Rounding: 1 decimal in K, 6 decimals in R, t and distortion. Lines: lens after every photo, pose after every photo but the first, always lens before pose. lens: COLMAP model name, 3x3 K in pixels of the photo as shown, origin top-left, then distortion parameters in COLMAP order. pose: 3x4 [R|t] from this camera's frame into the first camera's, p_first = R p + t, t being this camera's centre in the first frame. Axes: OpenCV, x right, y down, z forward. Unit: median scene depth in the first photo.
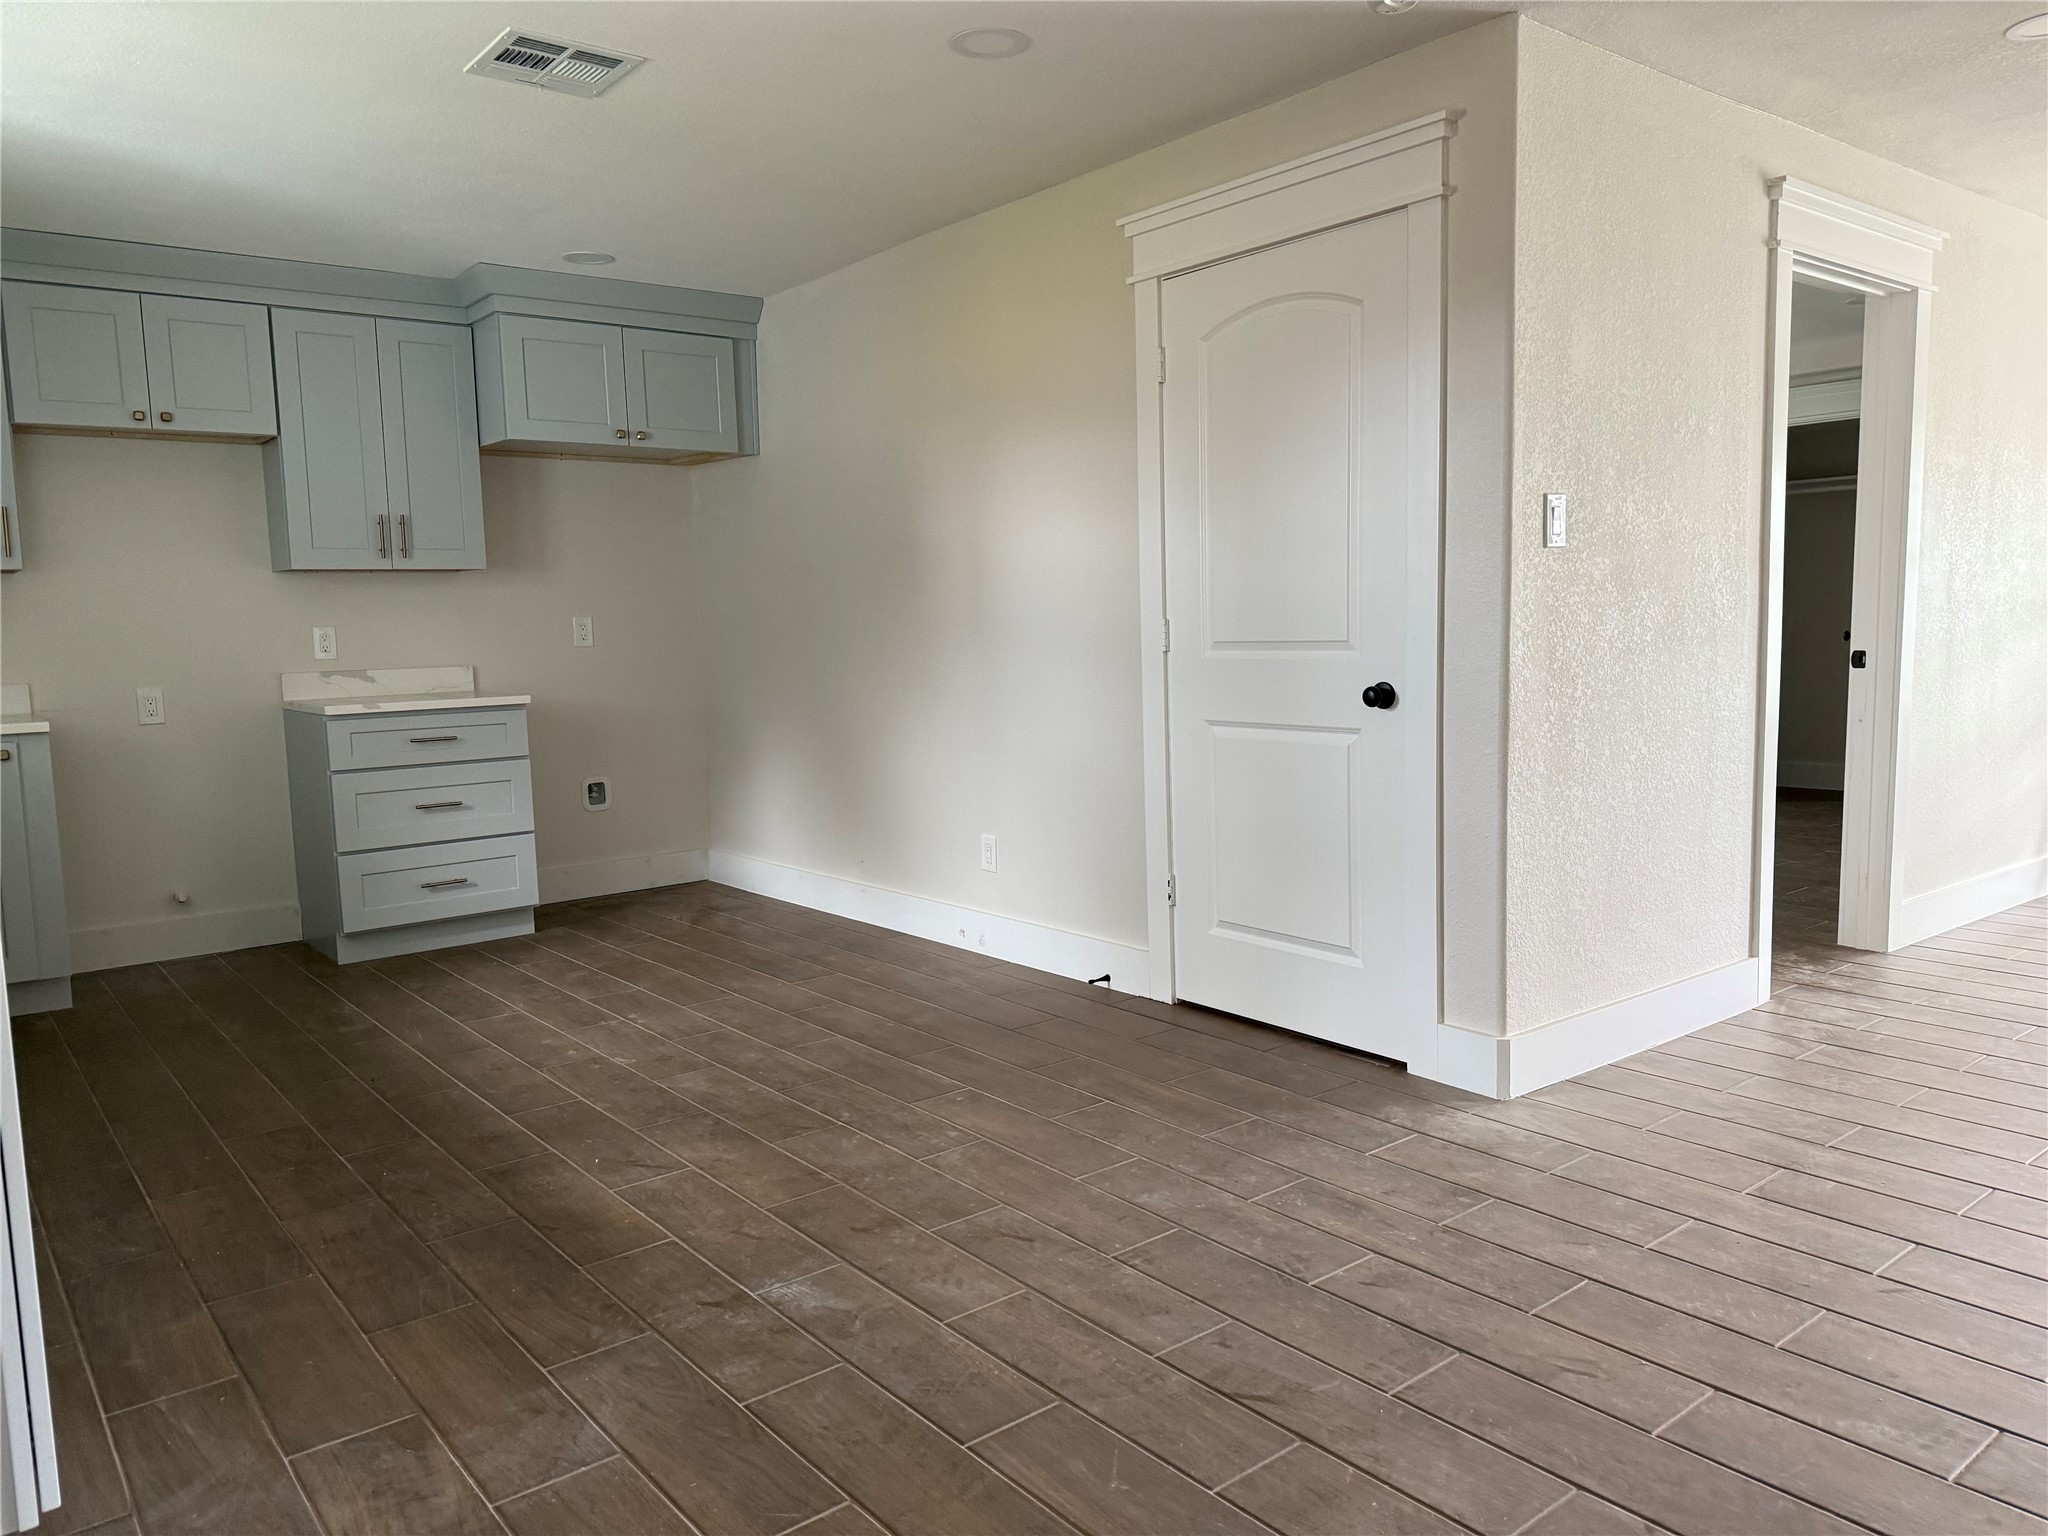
lens RADIAL K [[1442.9, 0, 1025.4], [0, 1442.9, 797.0], [0, 0, 1]] dist [0.111510, -0.174978]
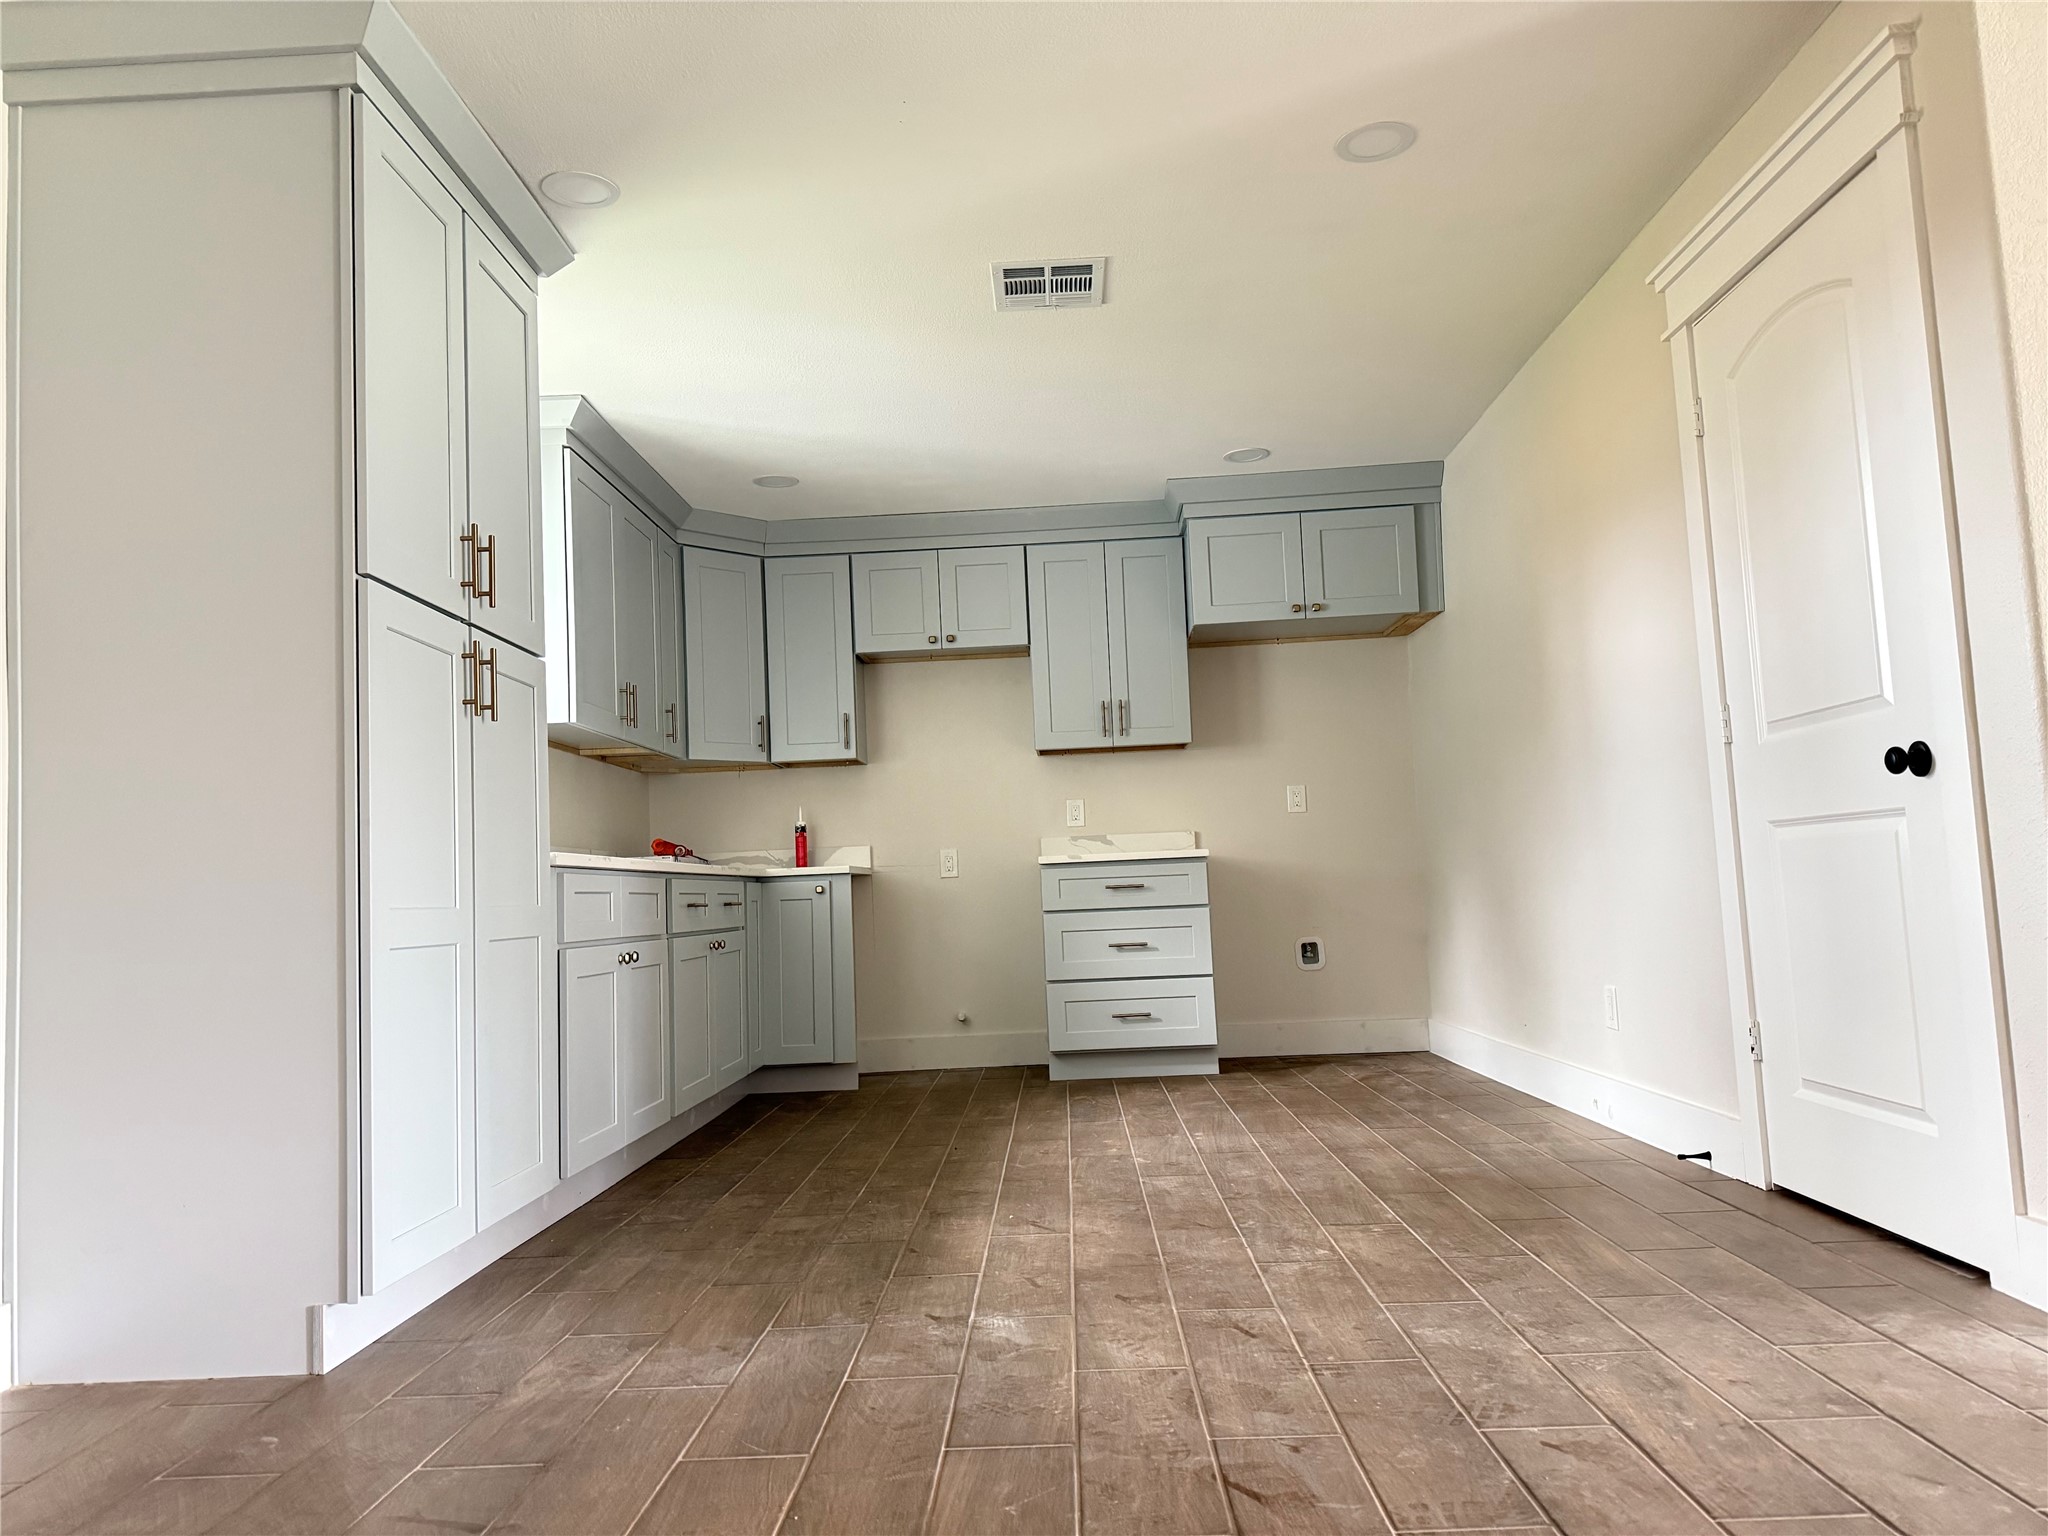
lens RADIAL K [[1442.9, 0, 1025.4], [0, 1442.9, 797.0], [0, 0, 1]] dist [0.111510, -0.174978]
pose [[0.759893, -0.051975, -0.647967, 0.293623], [-0.057696, 0.987472, -0.146869, 0.066501], [0.647482, 0.148990, 0.747374, 0.101429]]
